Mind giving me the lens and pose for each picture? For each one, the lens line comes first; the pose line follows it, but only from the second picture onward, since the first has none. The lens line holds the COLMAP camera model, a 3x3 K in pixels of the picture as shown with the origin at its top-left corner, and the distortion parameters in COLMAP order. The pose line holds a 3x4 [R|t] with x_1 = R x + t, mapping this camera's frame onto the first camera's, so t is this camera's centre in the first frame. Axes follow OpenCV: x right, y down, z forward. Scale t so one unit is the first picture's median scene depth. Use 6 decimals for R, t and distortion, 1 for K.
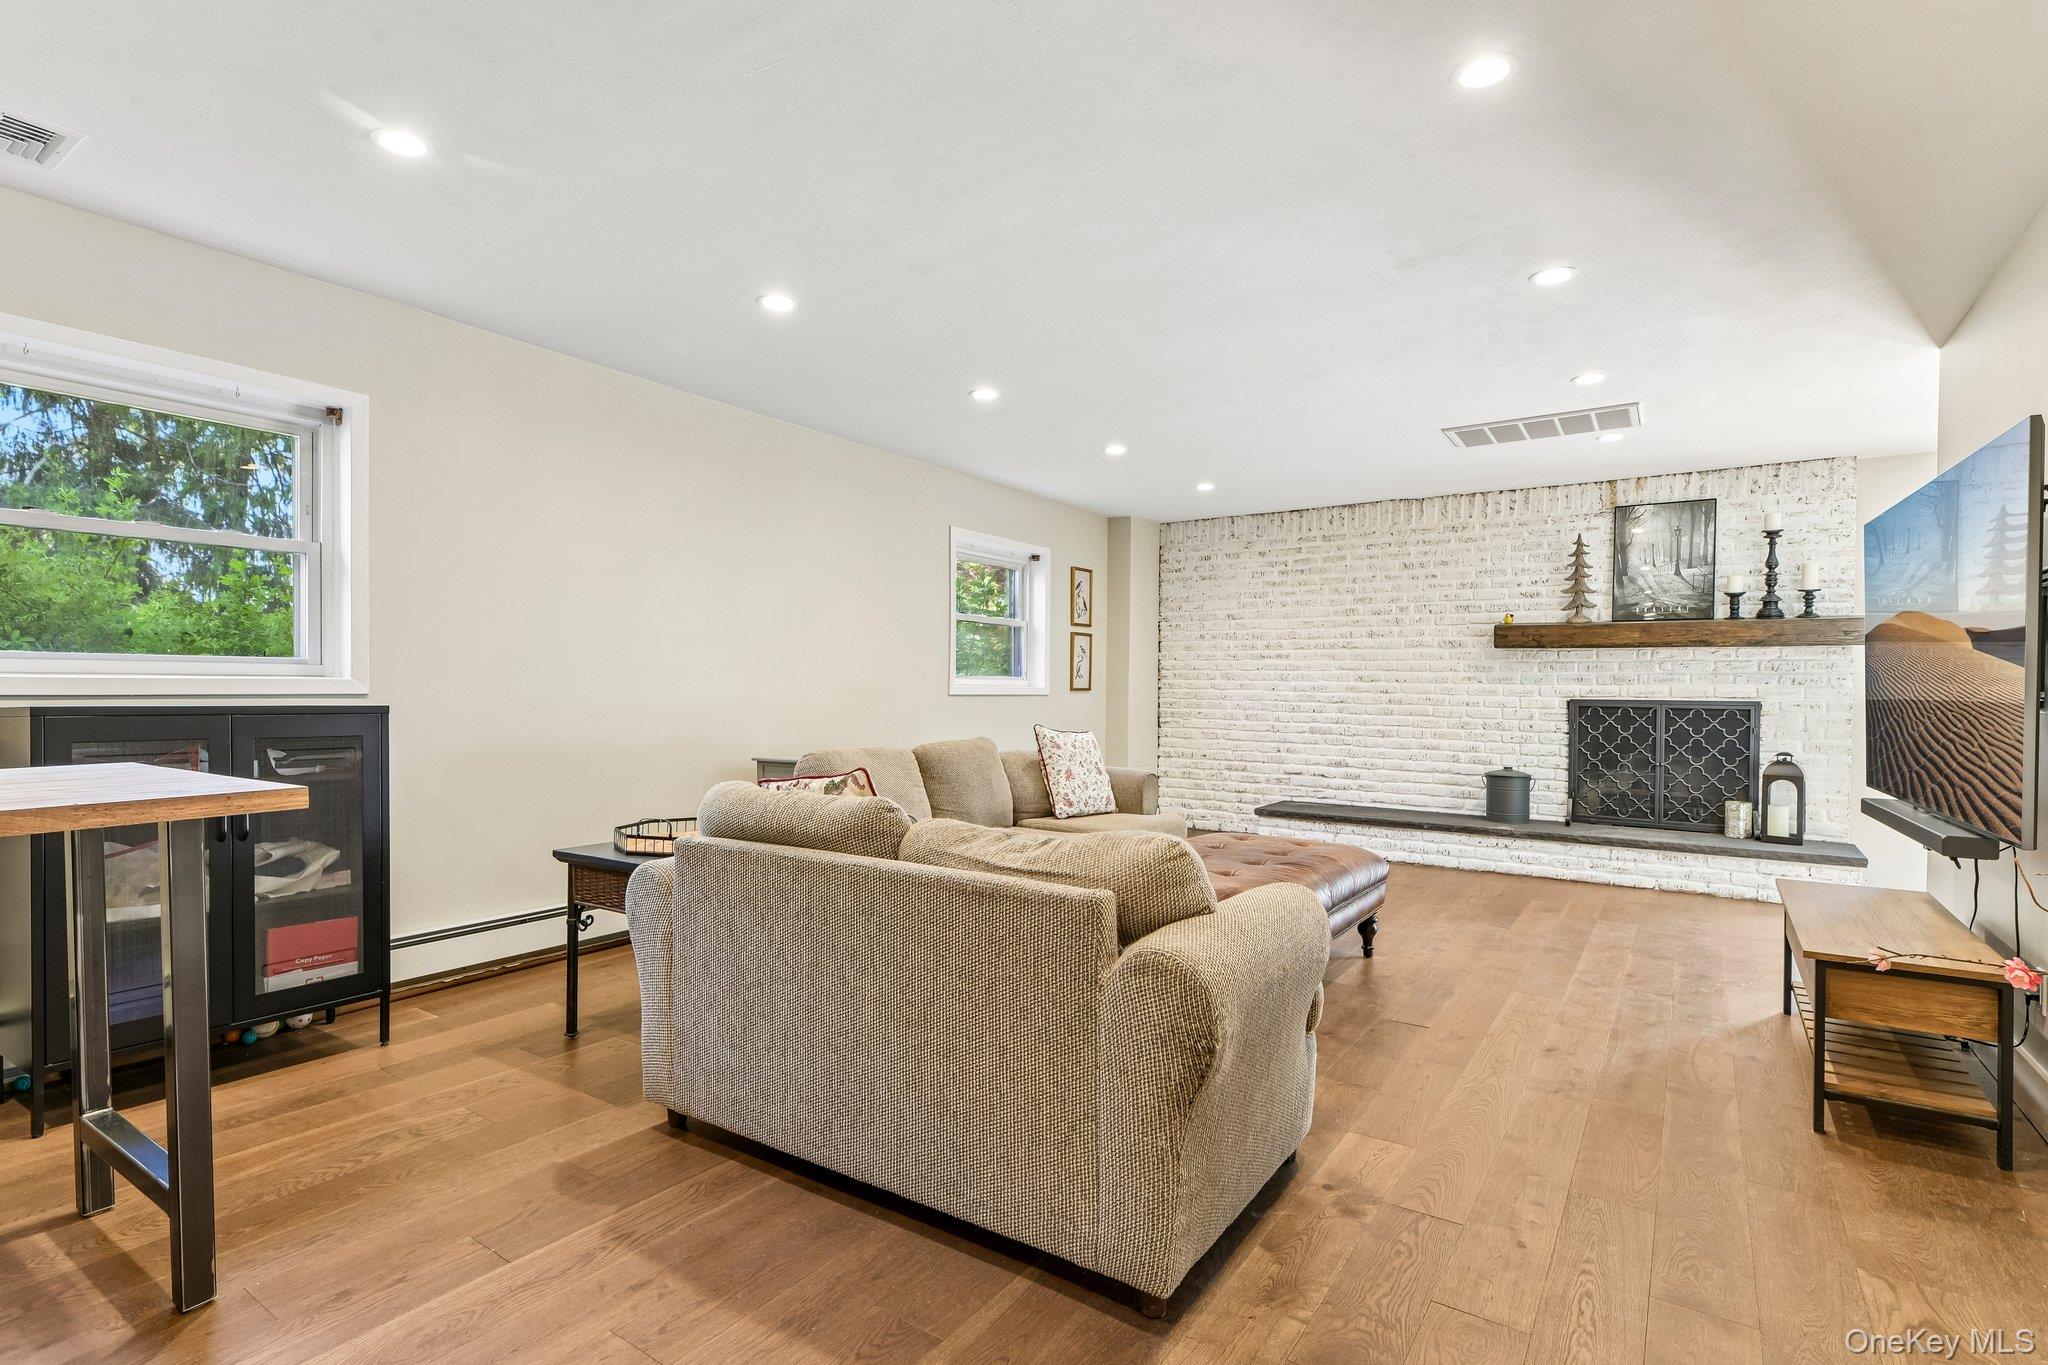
lens RADIAL K [[994.8, 0, 1018.5], [0, 994.8, 701.8], [0, 0, 1]] dist [0.006114, 0.000281]
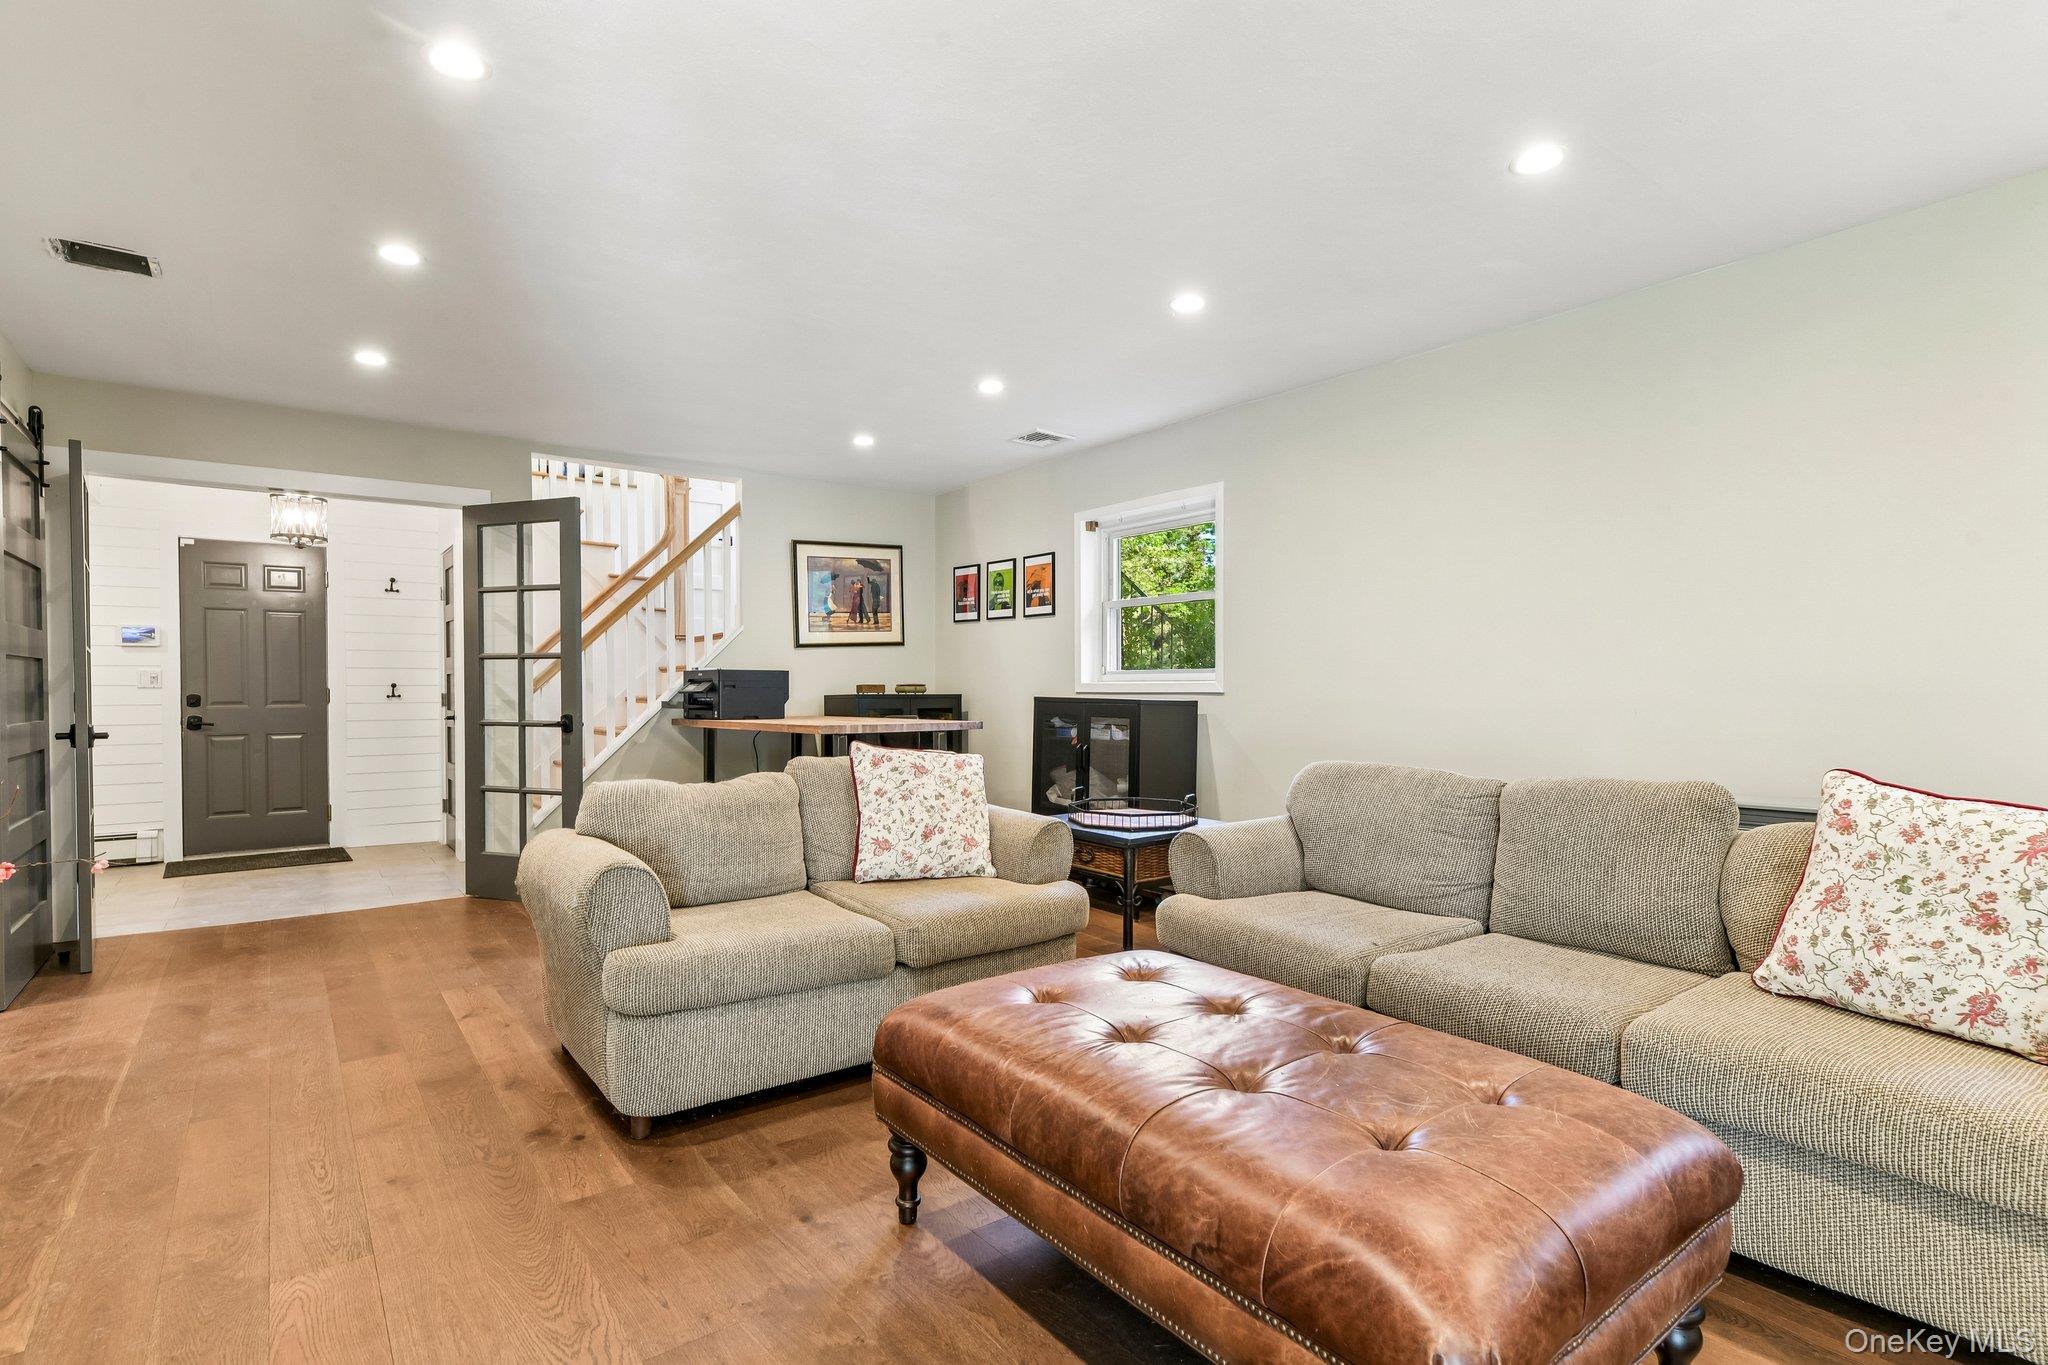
lens RADIAL K [[994.8, 0, 1015.7], [0, 994.8, 691.1], [0, 0, 1]] dist [0.006114, 0.000281]
pose [[-0.324816, 0.001804, -0.945775, 0.934225], [-0.013906, 0.999881, 0.006684, -0.014771], [0.945675, 0.015323, -0.324753, 1.412637]]
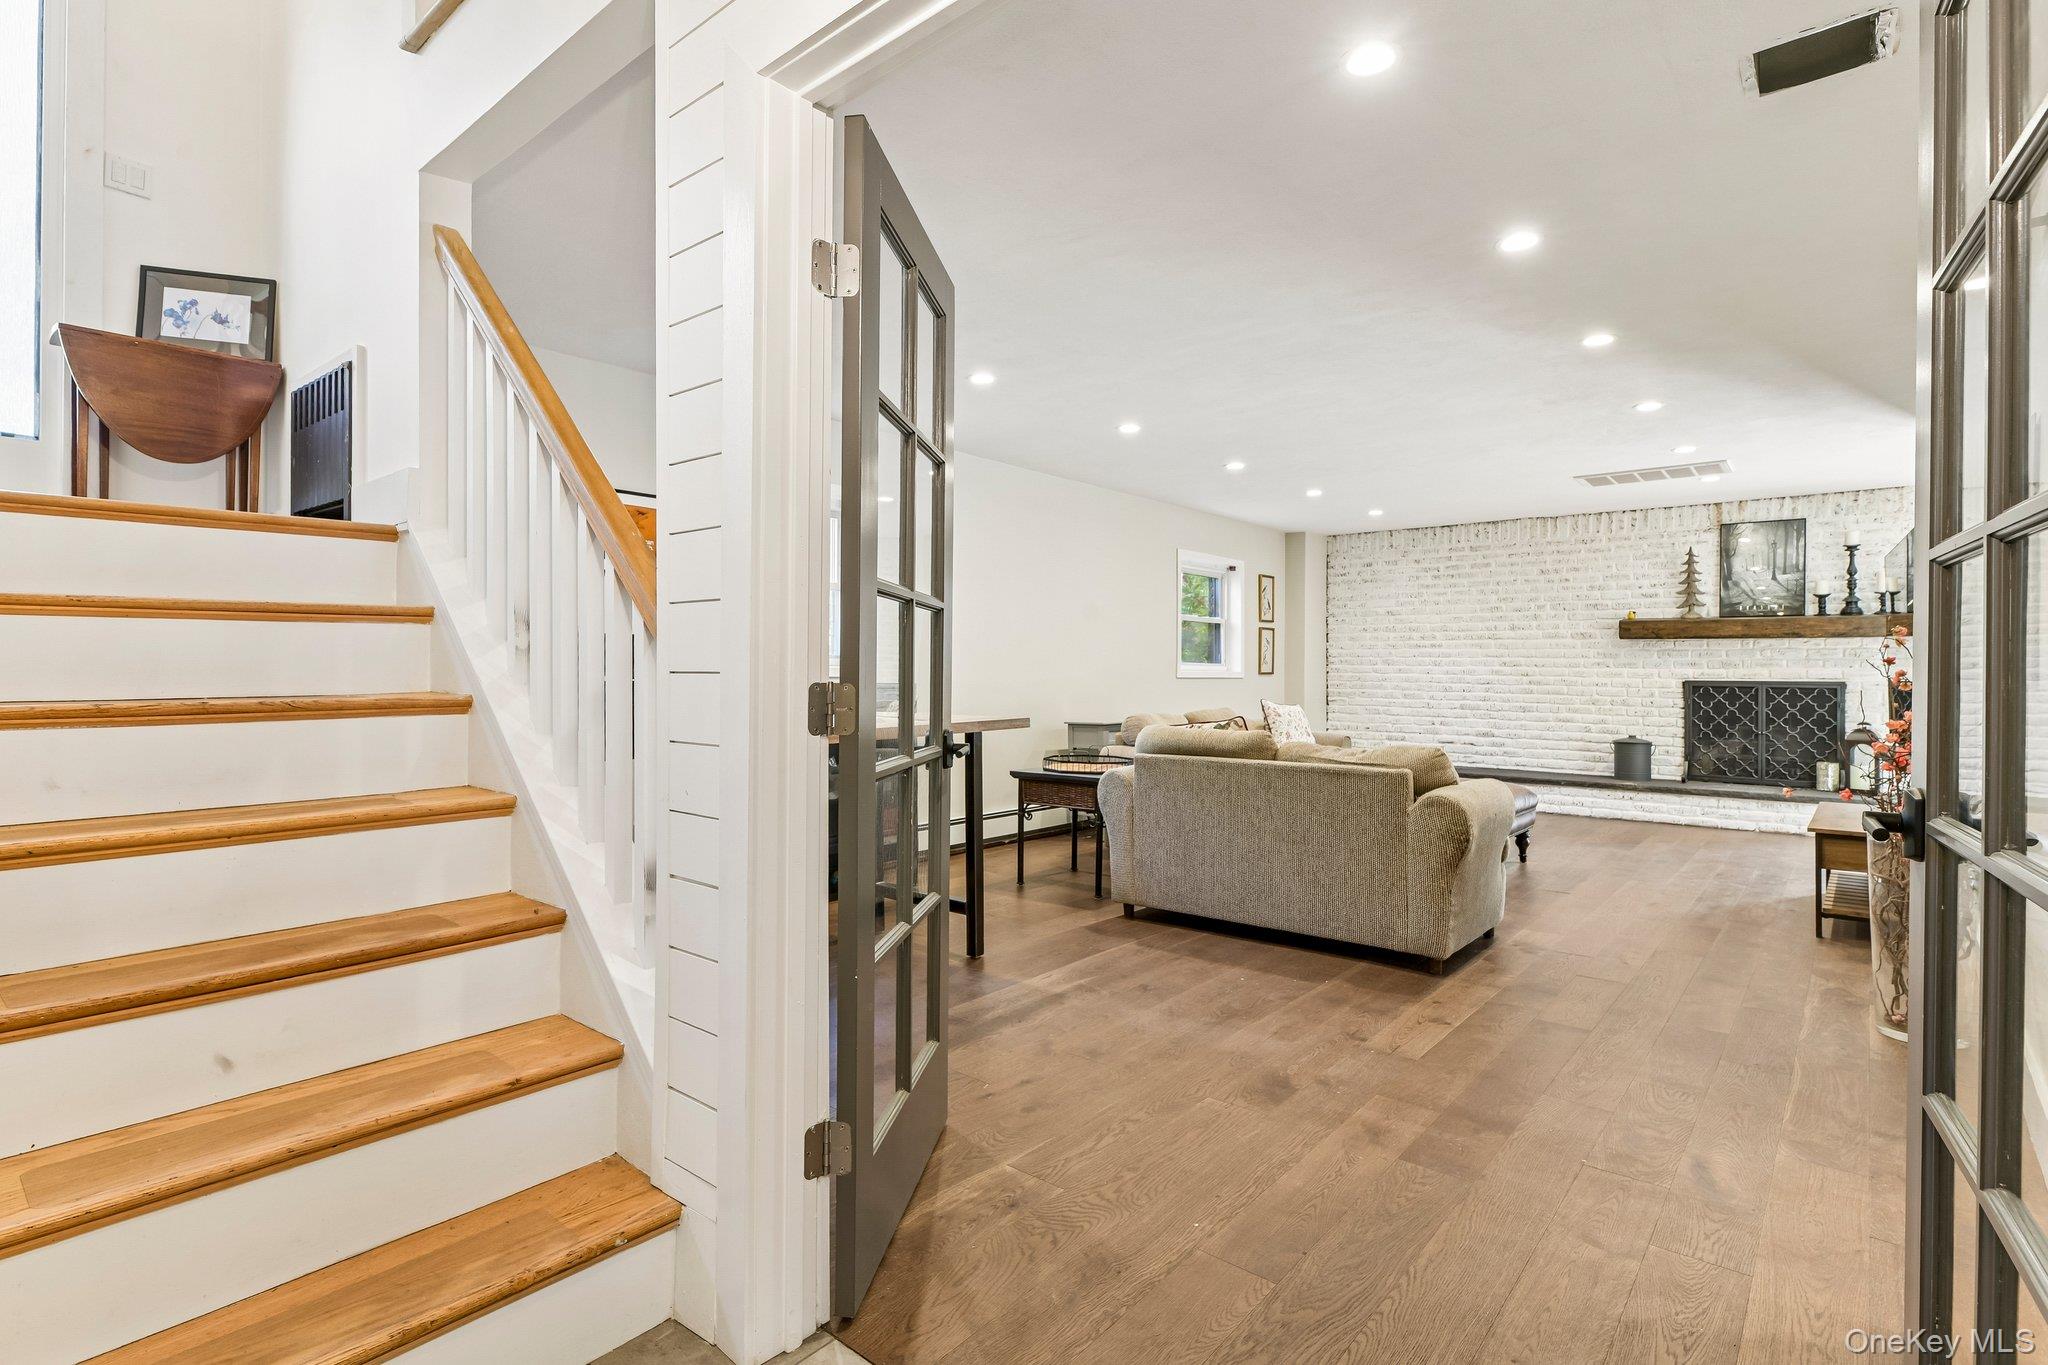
lens RADIAL K [[994.8, 0, 1022.3], [0, 994.8, 667.6], [0, 0, 1]] dist [0.006114, 0.000281]
pose [[0.994780, -0.002924, -0.102002, -0.151552], [0.000951, 0.999812, -0.019380, 0.005456], [0.102040, 0.019182, 0.994595, -0.347377]]
